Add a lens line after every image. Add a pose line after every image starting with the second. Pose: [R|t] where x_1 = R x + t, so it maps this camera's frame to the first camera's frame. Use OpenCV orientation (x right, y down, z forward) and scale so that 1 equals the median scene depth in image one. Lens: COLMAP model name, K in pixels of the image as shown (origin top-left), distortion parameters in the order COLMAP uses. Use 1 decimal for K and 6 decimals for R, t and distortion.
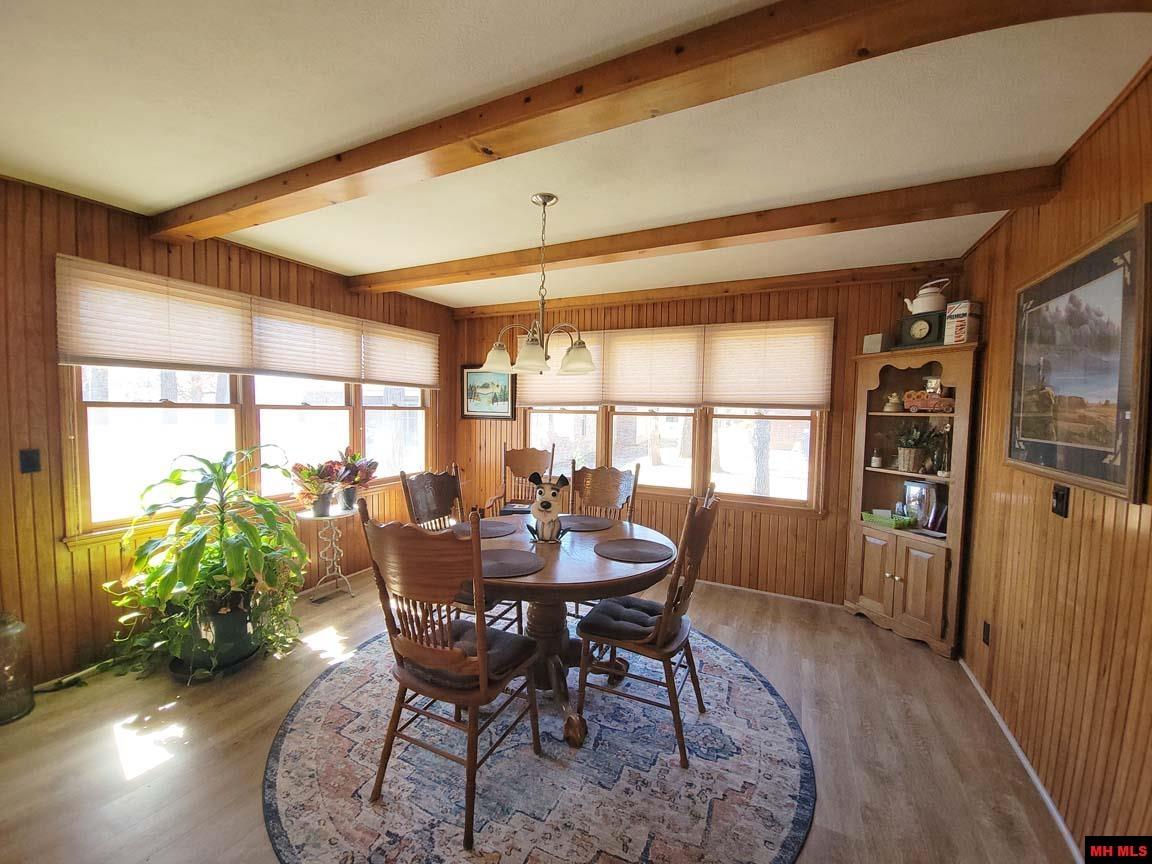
lens RADIAL K [[468.4, 0, 574.4], [0, 468.4, 438.2], [0, 0, 1]] dist [-0.012841, -0.000342]
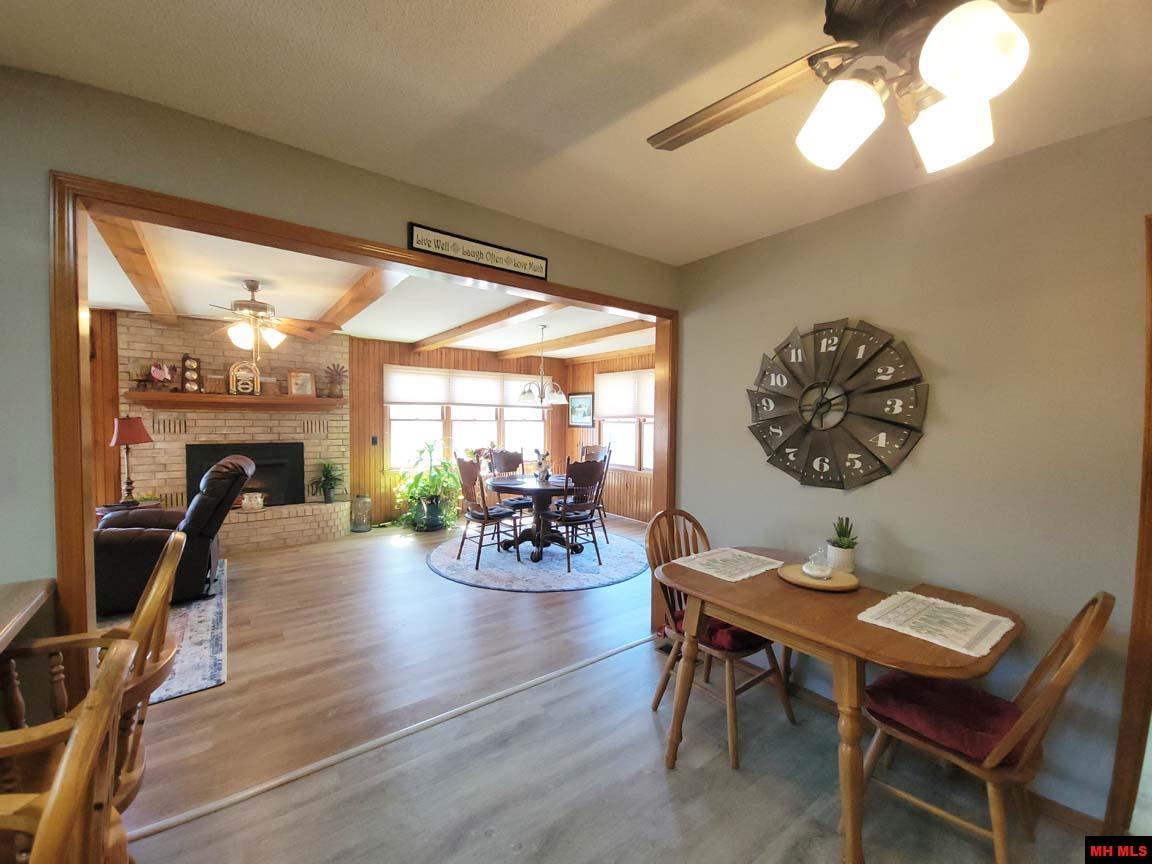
lens RADIAL K [[468.4, 0, 574.4], [0, 468.4, 438.2], [0, 0, 1]] dist [-0.012841, -0.000342]
pose [[0.895215, 0.007390, -0.445573, 0.823059], [-0.018760, 0.999601, -0.021113, 0.049704], [0.445239, 0.027259, 0.894997, -0.705525]]
